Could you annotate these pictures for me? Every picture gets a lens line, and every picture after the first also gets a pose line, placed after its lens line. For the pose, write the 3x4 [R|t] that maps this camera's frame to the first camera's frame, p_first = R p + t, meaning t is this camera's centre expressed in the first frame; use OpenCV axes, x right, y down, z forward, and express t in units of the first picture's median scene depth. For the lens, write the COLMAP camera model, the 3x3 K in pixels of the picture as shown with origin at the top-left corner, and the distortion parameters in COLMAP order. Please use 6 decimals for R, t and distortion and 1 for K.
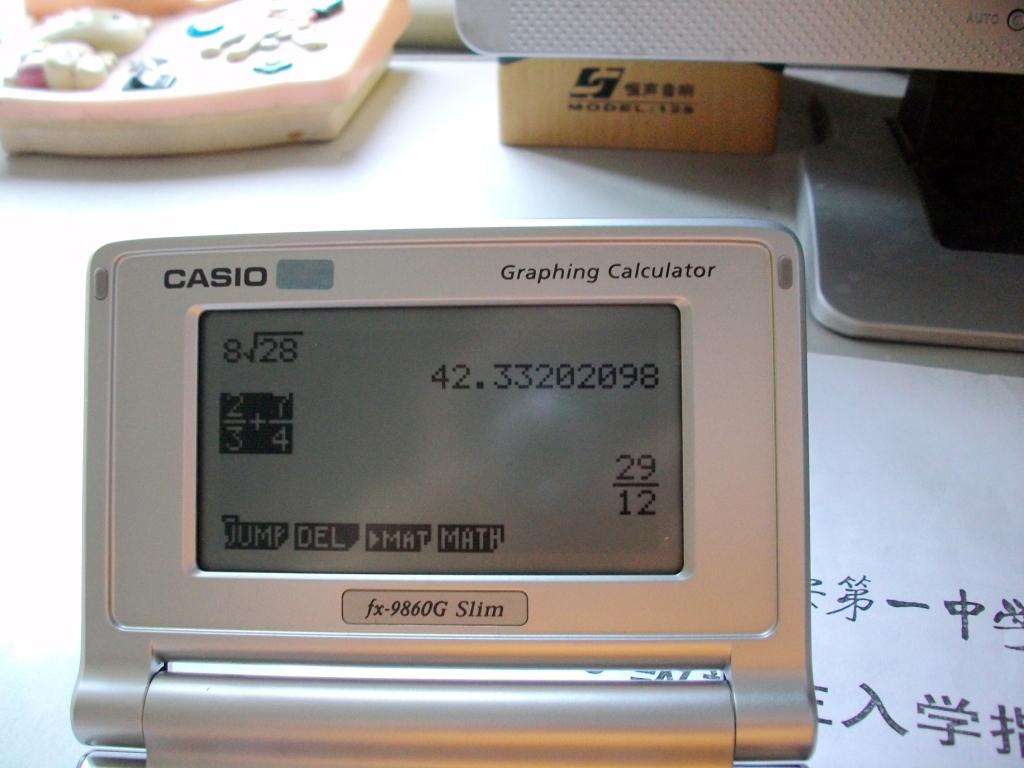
lens RADIAL K [[1059.6, 0, 518.6], [0, 1059.6, 386.5], [0, 0, 1]] dist [-0.086174, 0.000000]
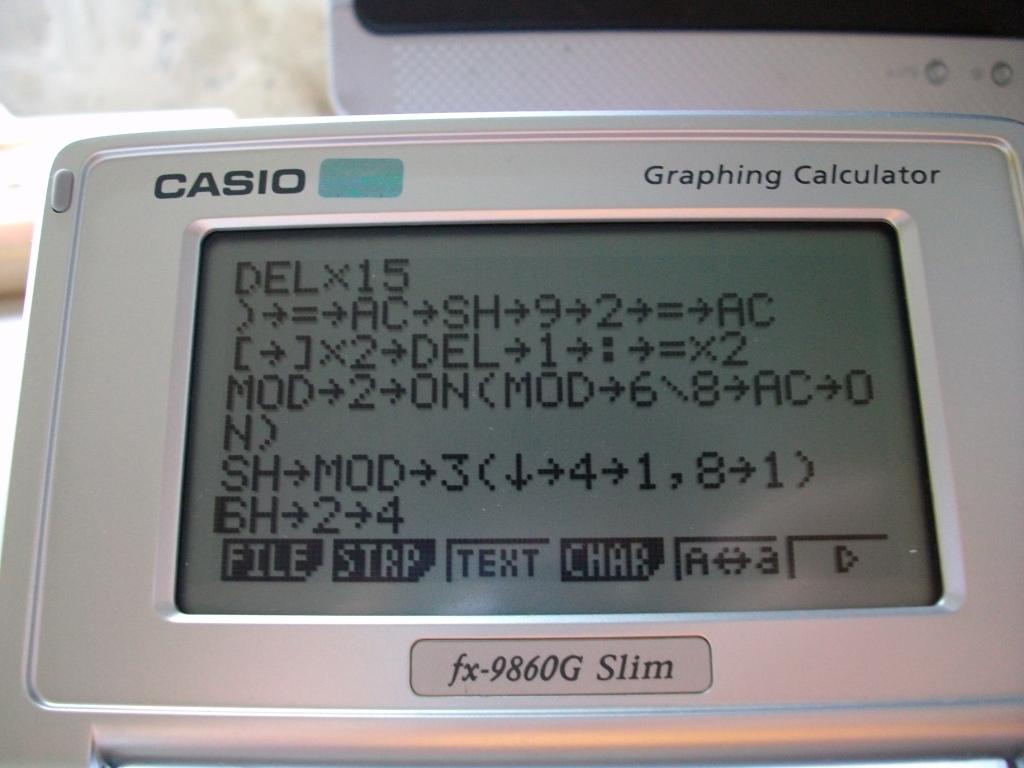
lens RADIAL K [[1003.8, 0, 501.1], [0, 1003.8, 385.5], [0, 0, 1]] dist [-0.098703, 0.000000]
pose [[0.999045, 0.006473, 0.043215, -0.139838], [0.003172, 0.975611, -0.219485, 0.174531], [-0.043581, 0.219412, 0.974658, 0.390454]]
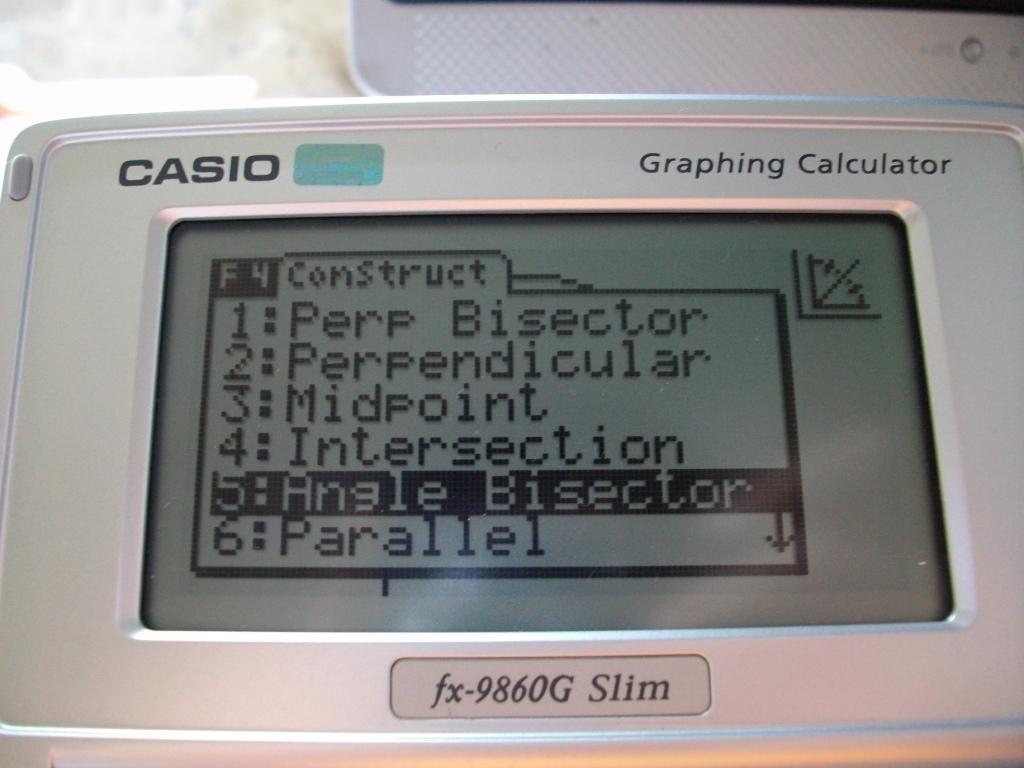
lens RADIAL K [[1003.8, 0, 499.8], [0, 1003.8, 386.3], [0, 0, 1]] dist [-0.098703, 0.000000]
pose [[0.998335, 0.007837, 0.057141, -0.139116], [0.004041, 0.978784, -0.204855, 0.157377], [-0.057534, 0.204745, 0.977123, 0.425262]]
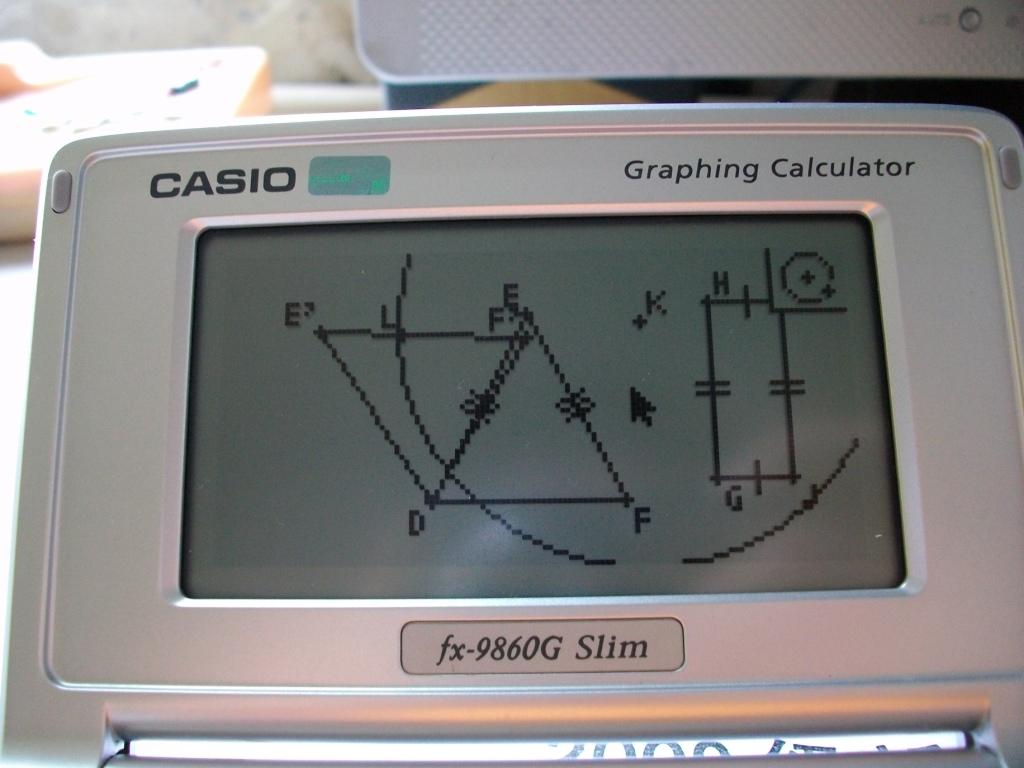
lens RADIAL K [[1003.8, 0, 506.0], [0, 1003.8, 386.8], [0, 0, 1]] dist [-0.098703, 0.000000]
pose [[0.999407, -0.004427, 0.034161, -0.121642], [0.009739, 0.987564, -0.156916, 0.144970], [-0.033041, 0.157156, 0.987021, 0.355440]]
